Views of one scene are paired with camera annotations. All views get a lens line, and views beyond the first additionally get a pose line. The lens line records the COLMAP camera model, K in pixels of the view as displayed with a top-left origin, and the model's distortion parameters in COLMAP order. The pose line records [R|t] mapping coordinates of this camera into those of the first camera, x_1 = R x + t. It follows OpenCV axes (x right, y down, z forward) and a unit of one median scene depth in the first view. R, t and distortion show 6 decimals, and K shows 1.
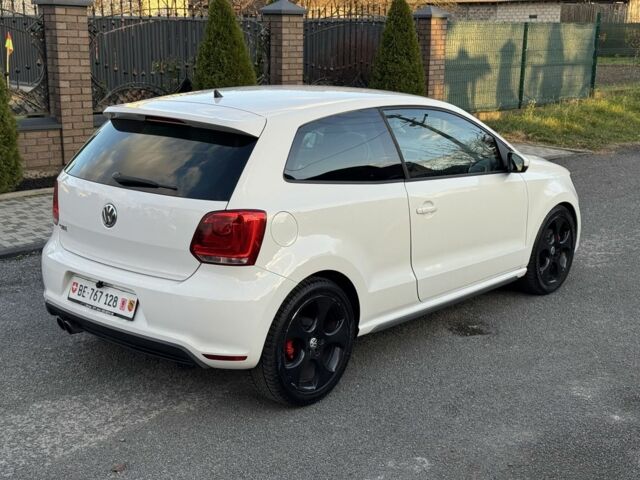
lens RADIAL K [[898.4, 0, 320.0], [0, 898.4, 240.0], [0, 0, 1]] dist [0.131284, -0.131779]
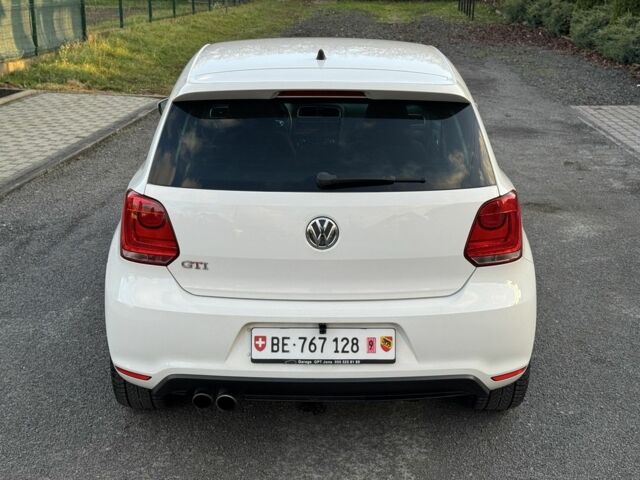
lens RADIAL K [[898.4, 0, 320.0], [0, 898.4, 240.0], [0, 0, 1]] dist [0.131284, -0.131779]
pose [[0.761696, -0.196321, 0.617477, -0.677773], [0.157370, 0.980510, 0.117618, -0.105968], [-0.628534, 0.007584, 0.777745, 0.438645]]
